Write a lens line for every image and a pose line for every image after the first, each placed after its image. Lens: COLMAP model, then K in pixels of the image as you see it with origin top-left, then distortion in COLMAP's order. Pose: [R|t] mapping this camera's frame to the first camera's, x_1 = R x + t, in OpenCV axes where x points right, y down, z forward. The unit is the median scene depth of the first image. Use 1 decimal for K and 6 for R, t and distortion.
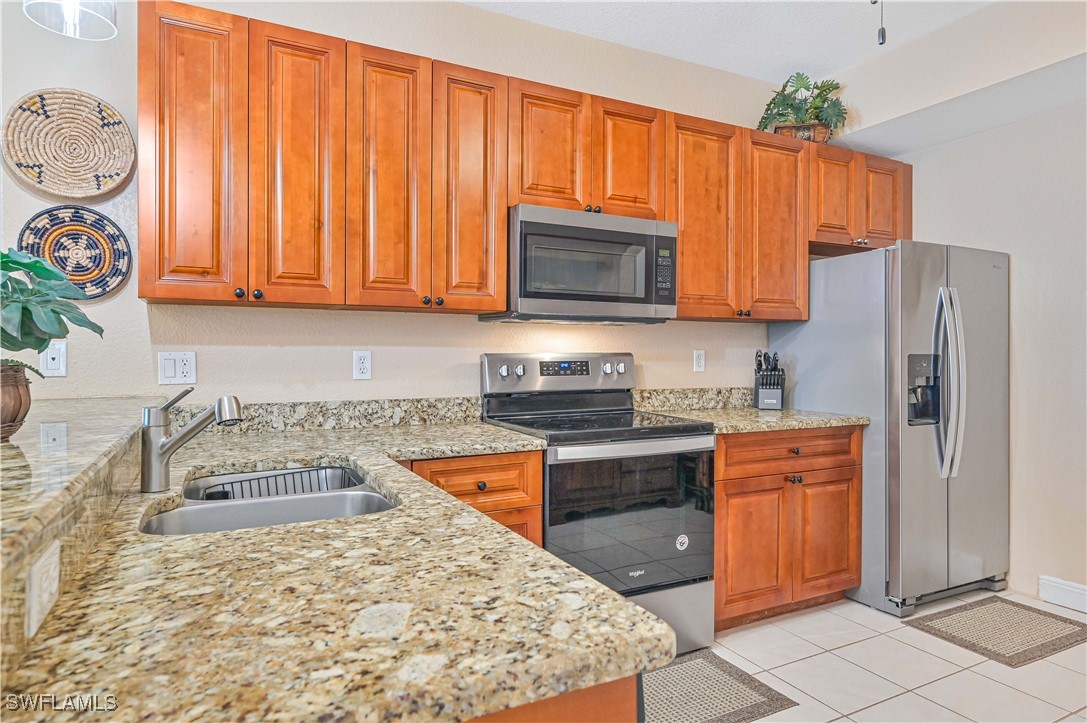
lens RADIAL K [[623.7, 0, 543.1], [0, 623.7, 355.8], [0, 0, 1]] dist [-0.003428, 0.000101]
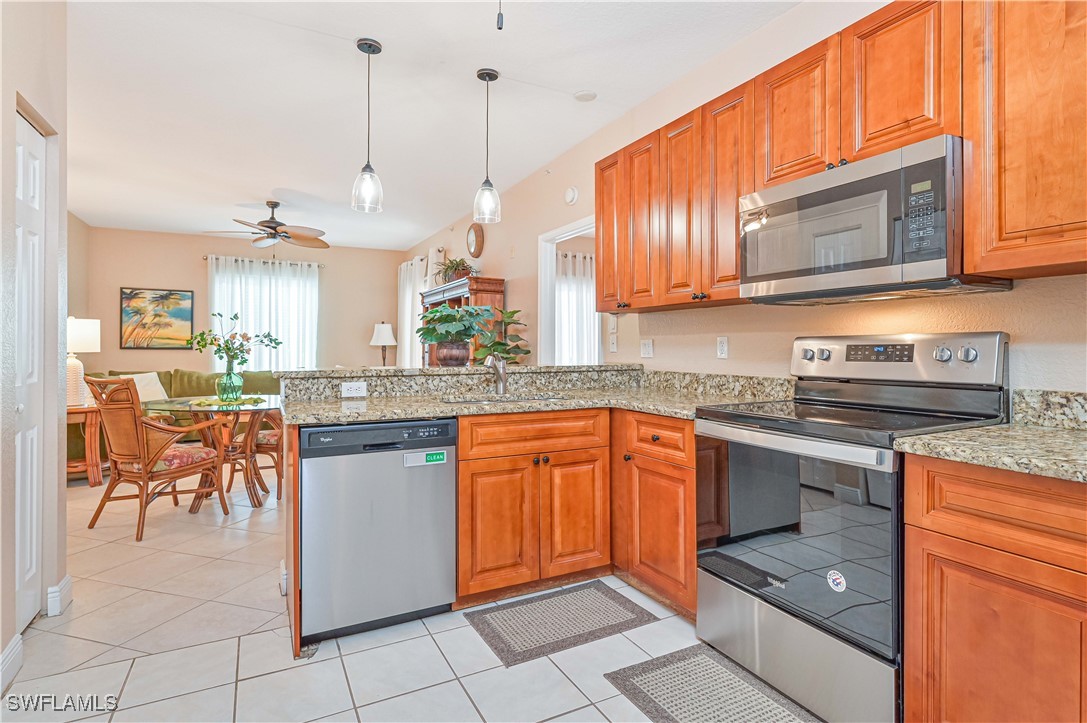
lens RADIAL K [[559.8, 0, 547.3], [0, 559.8, 343.3], [0, 0, 1]] dist [0.000904, -0.000051]
pose [[0.003331, -0.009250, -0.999952, 0.851135], [-0.003697, 0.999950, -0.009262, 0.017504], [0.999988, 0.003728, 0.003296, 0.608003]]
